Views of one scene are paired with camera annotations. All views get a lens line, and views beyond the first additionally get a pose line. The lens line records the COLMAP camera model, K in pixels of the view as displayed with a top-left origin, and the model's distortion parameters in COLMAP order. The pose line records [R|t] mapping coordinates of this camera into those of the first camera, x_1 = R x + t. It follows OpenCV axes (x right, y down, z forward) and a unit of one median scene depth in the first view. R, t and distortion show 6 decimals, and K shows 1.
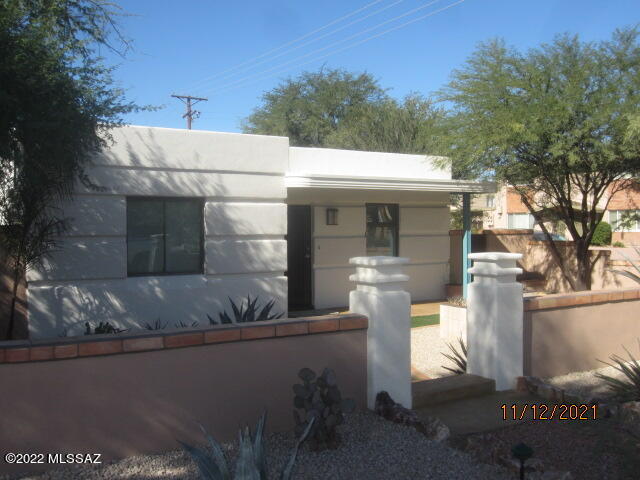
lens RADIAL K [[701.8, 0, 320.0], [0, 701.8, 240.0], [0, 0, 1]] dist [0.004298, 0.002780]
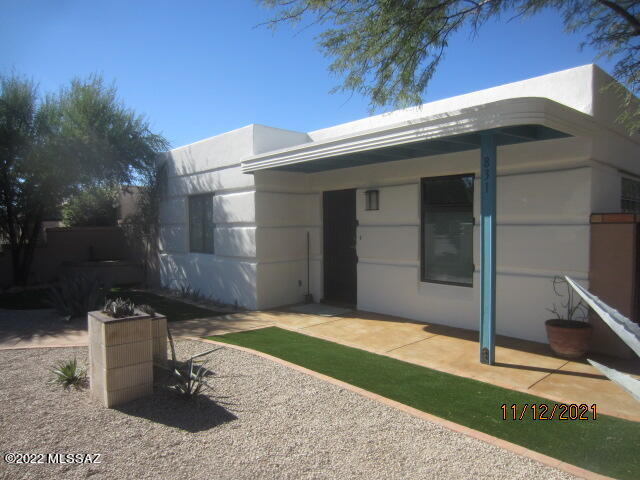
lens RADIAL K [[451.2, 0, 320.0], [0, 451.2, 240.0], [0, 0, 1]] dist [-0.028124, 0.001311]
pose [[0.162083, 0.023674, -0.986493, 0.646281], [-0.012757, 0.999679, 0.021895, 0.002978], [0.986695, 0.009036, 0.162333, 1.054590]]
